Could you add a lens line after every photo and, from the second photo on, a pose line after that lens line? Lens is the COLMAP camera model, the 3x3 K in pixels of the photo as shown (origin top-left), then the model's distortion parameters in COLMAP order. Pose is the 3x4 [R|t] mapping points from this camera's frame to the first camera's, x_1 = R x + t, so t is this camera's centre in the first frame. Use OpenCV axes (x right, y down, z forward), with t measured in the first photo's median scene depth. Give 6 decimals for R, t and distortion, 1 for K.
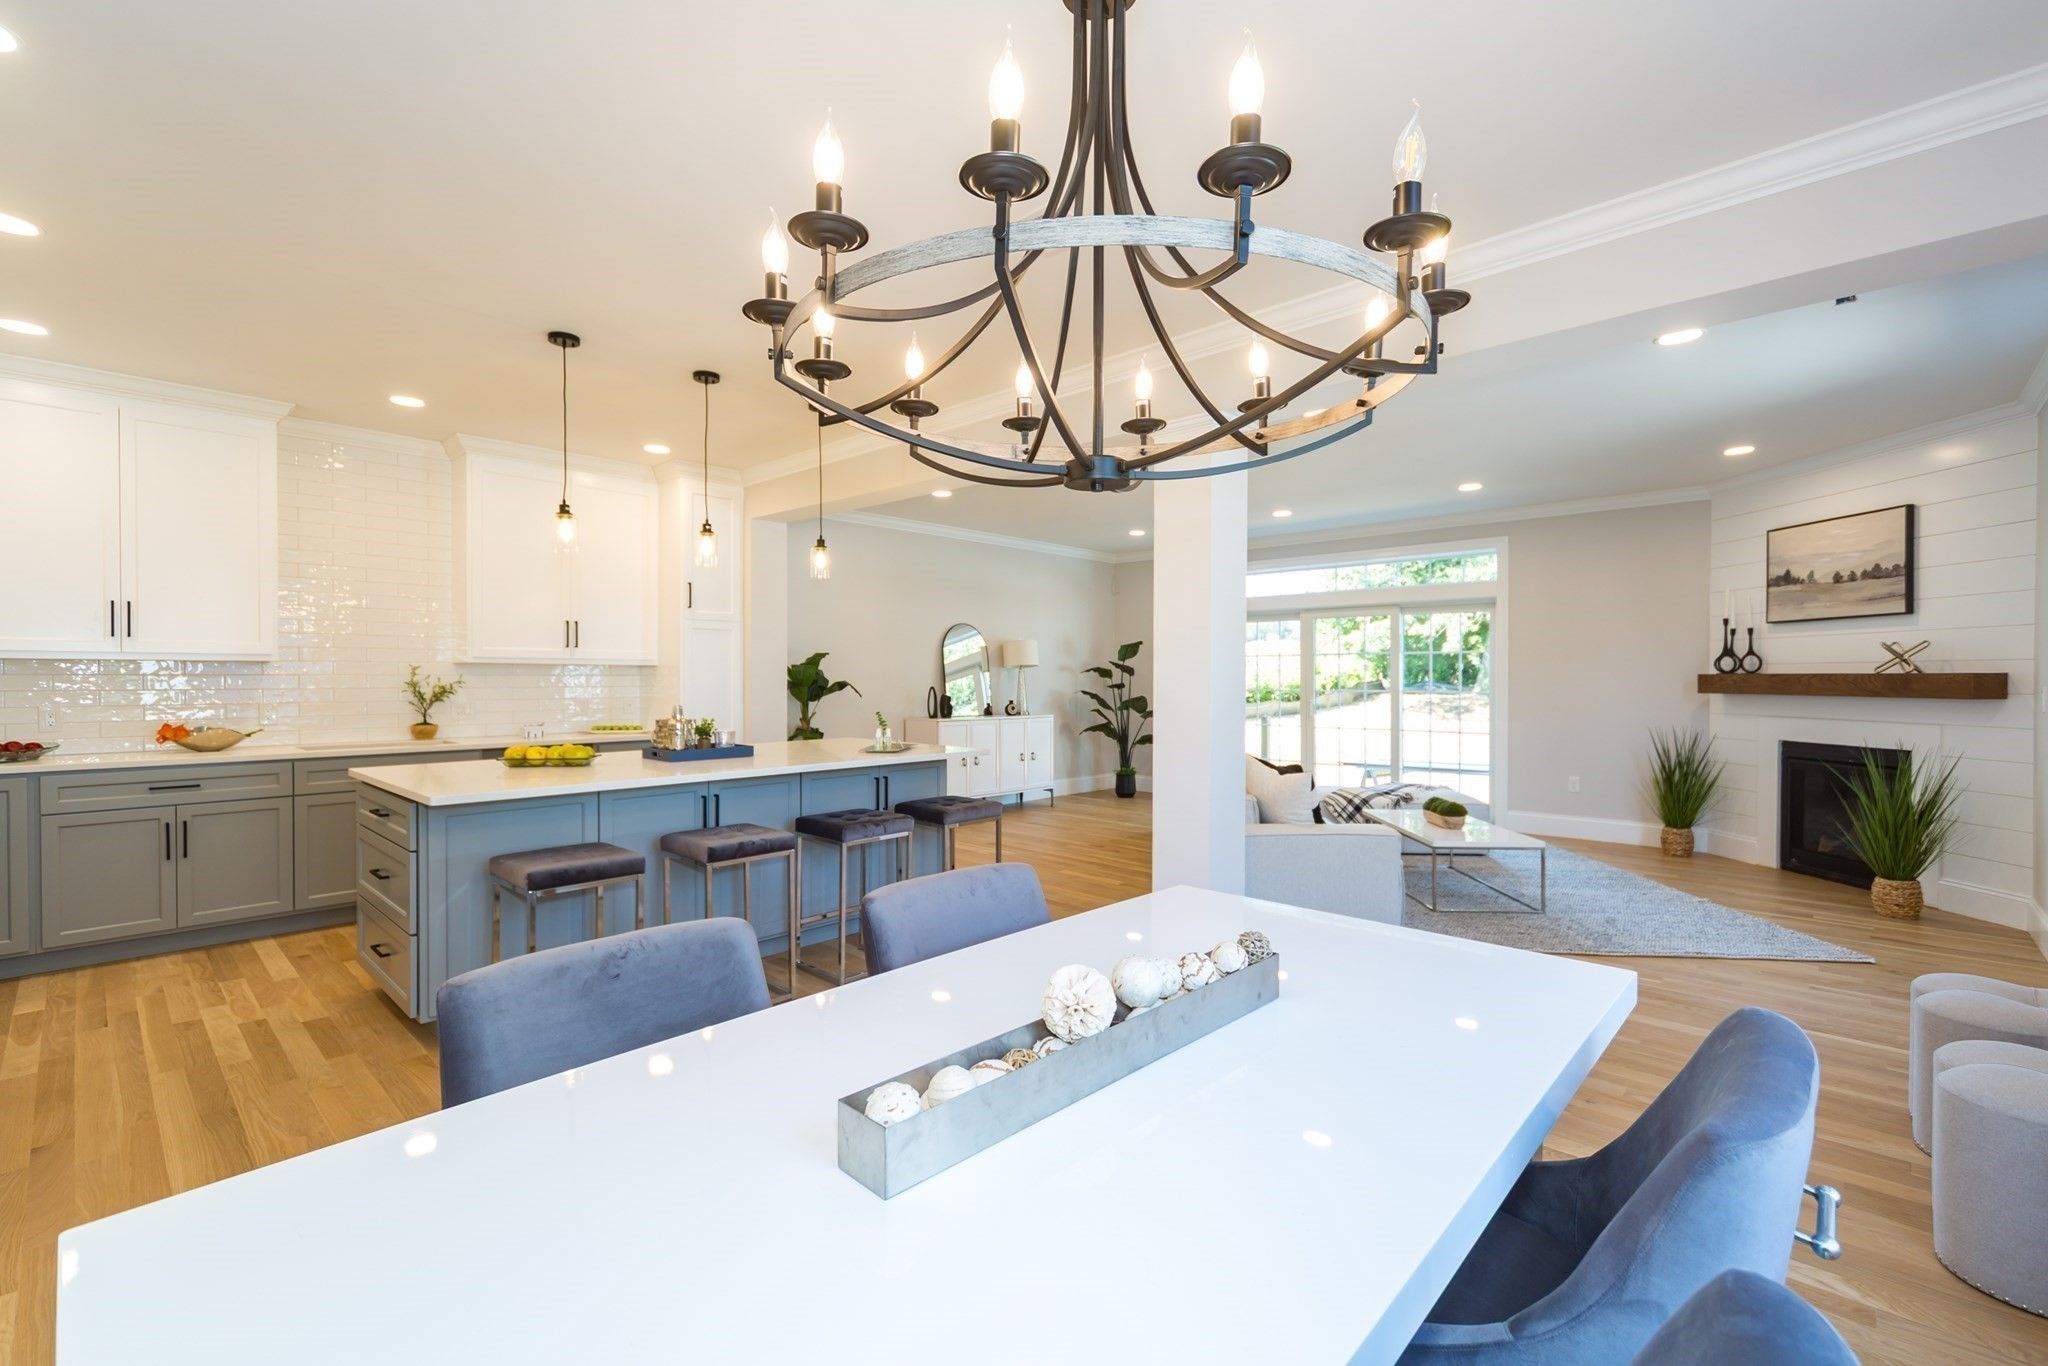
lens RADIAL K [[900.3, 0, 1023.8], [0, 900.3, 684.5], [0, 0, 1]] dist [0.012903, -0.000011]
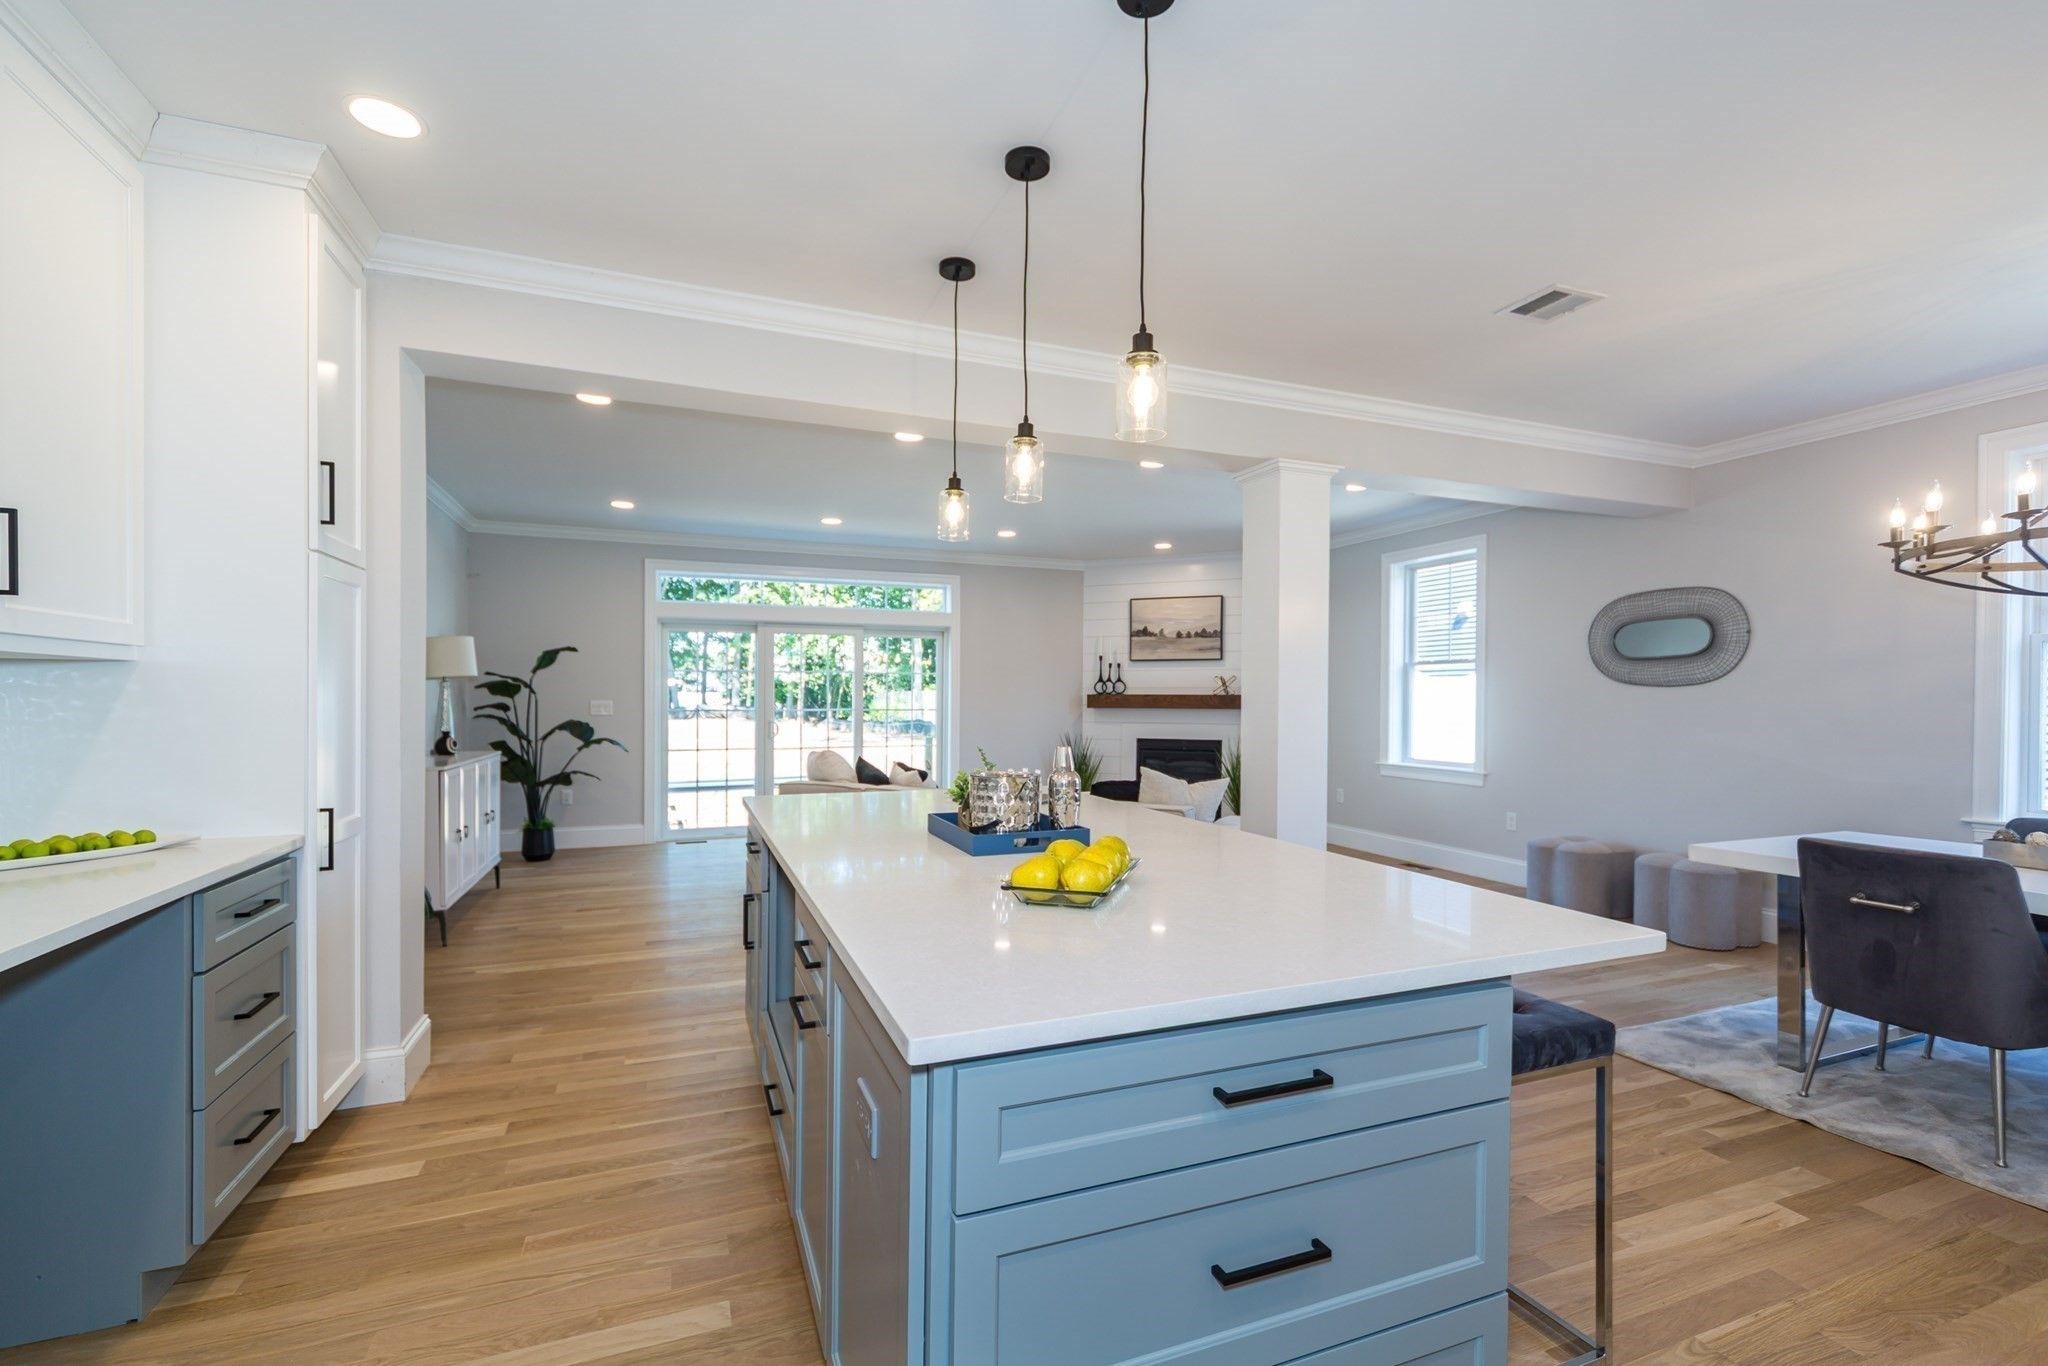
lens RADIAL K [[900.3, 0, 1024.8], [0, 900.3, 693.6], [0, 0, 1]] dist [0.012903, -0.000011]
pose [[0.418593, 0.005313, 0.908158, -0.619646], [0.004379, 0.999959, -0.007868, -0.002476], [-0.908163, 0.007270, 0.418553, 0.550013]]
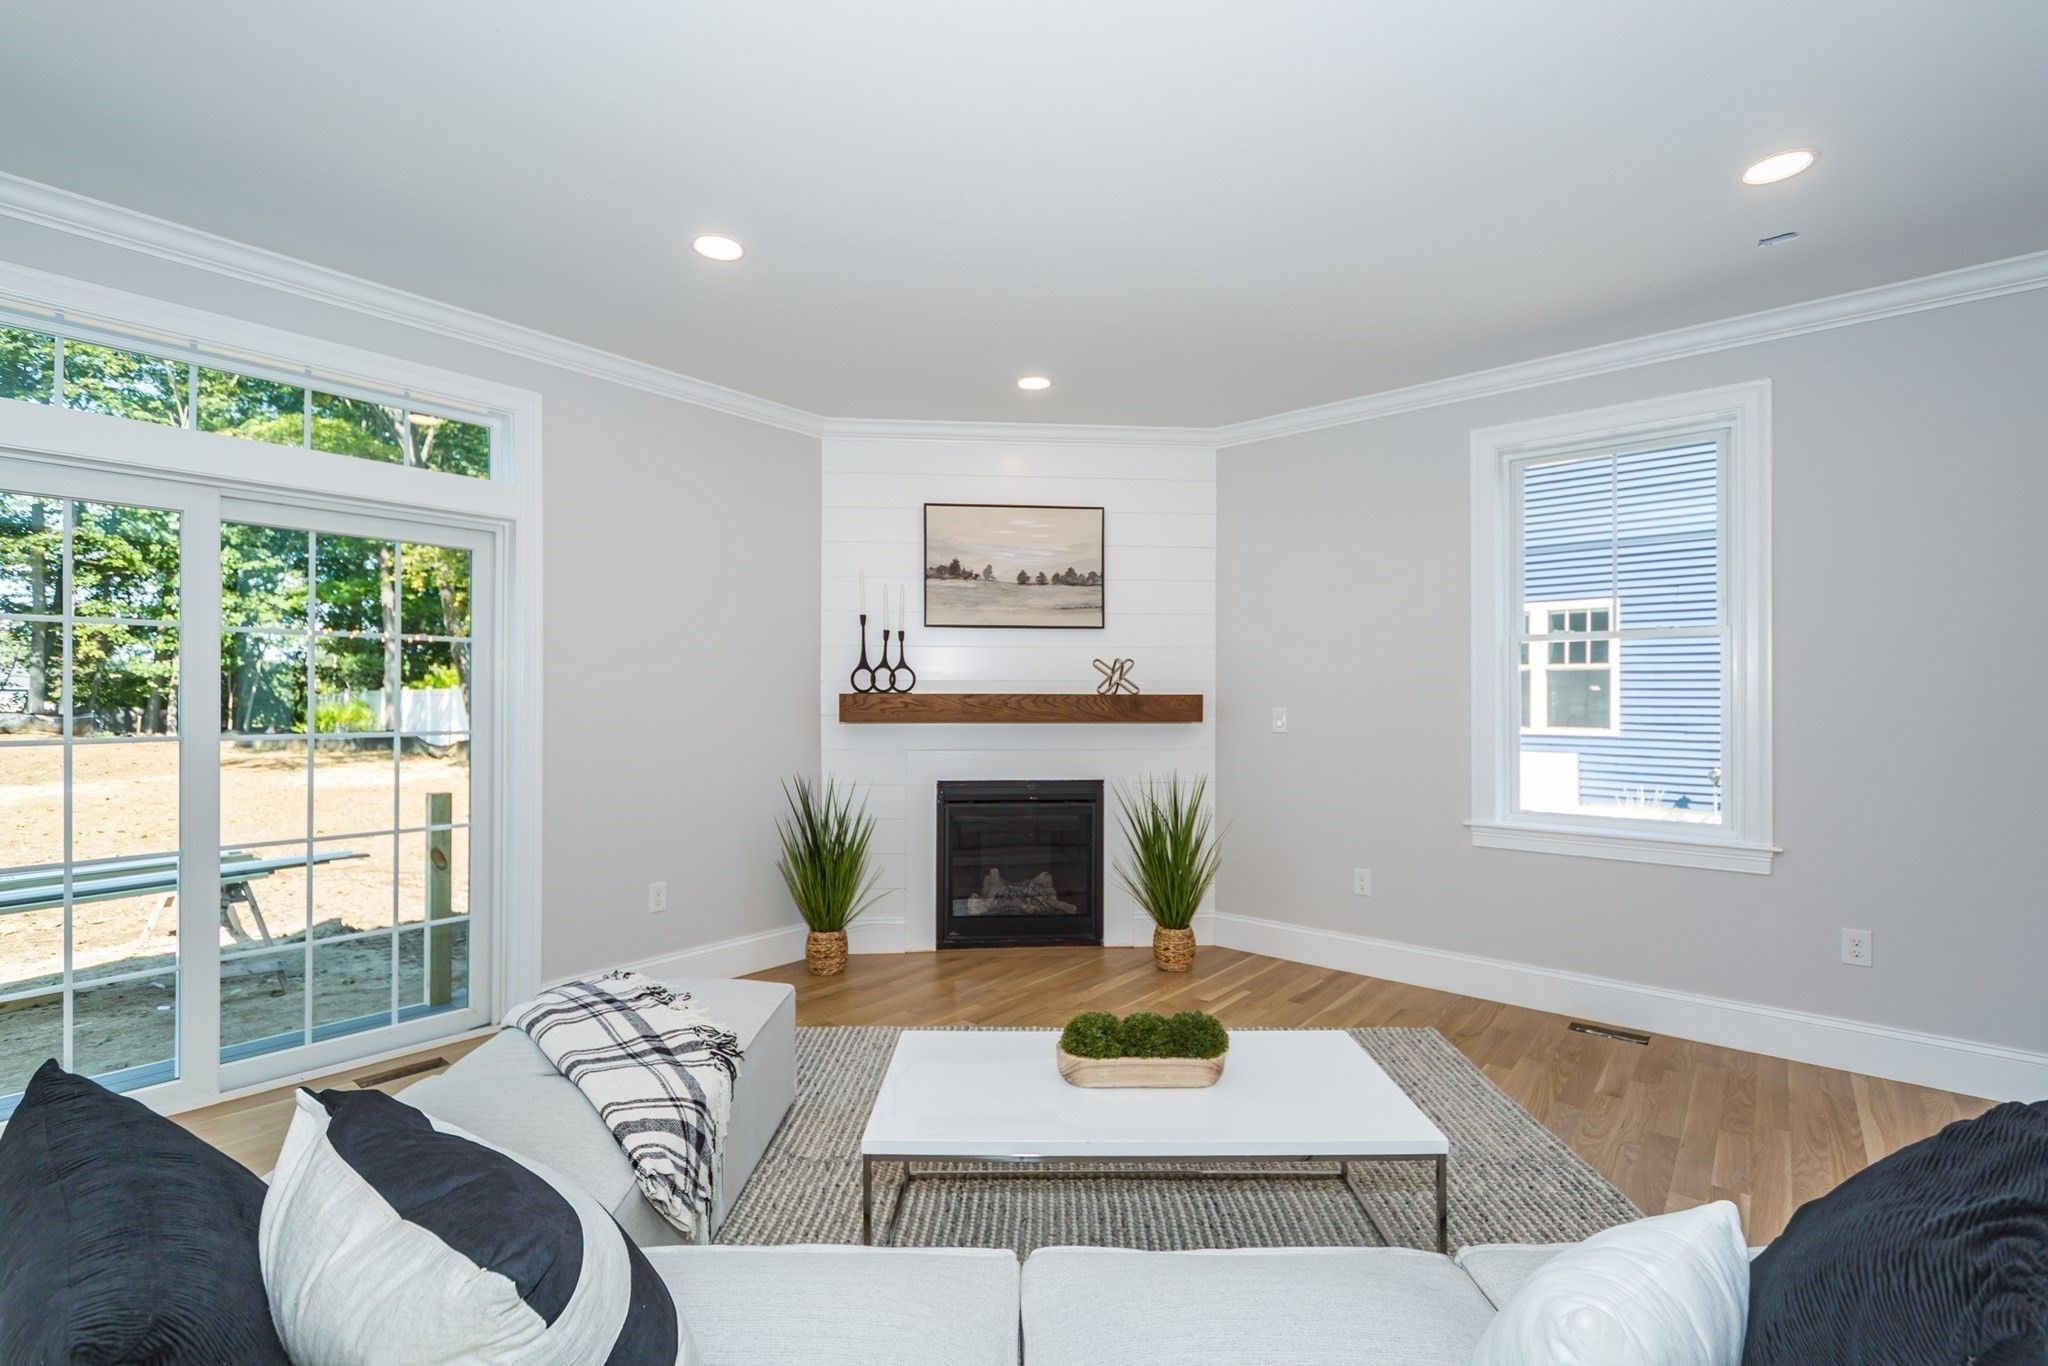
lens RADIAL K [[900.3, 0, 1025.9], [0, 900.3, 688.9], [0, 0, 1]] dist [0.012903, -0.000011]
pose [[-0.063140, 0.010237, 0.997952, 0.074559], [0.008157, 0.999919, -0.009741, -0.008333], [-0.997971, 0.007525, -0.063218, 0.988842]]
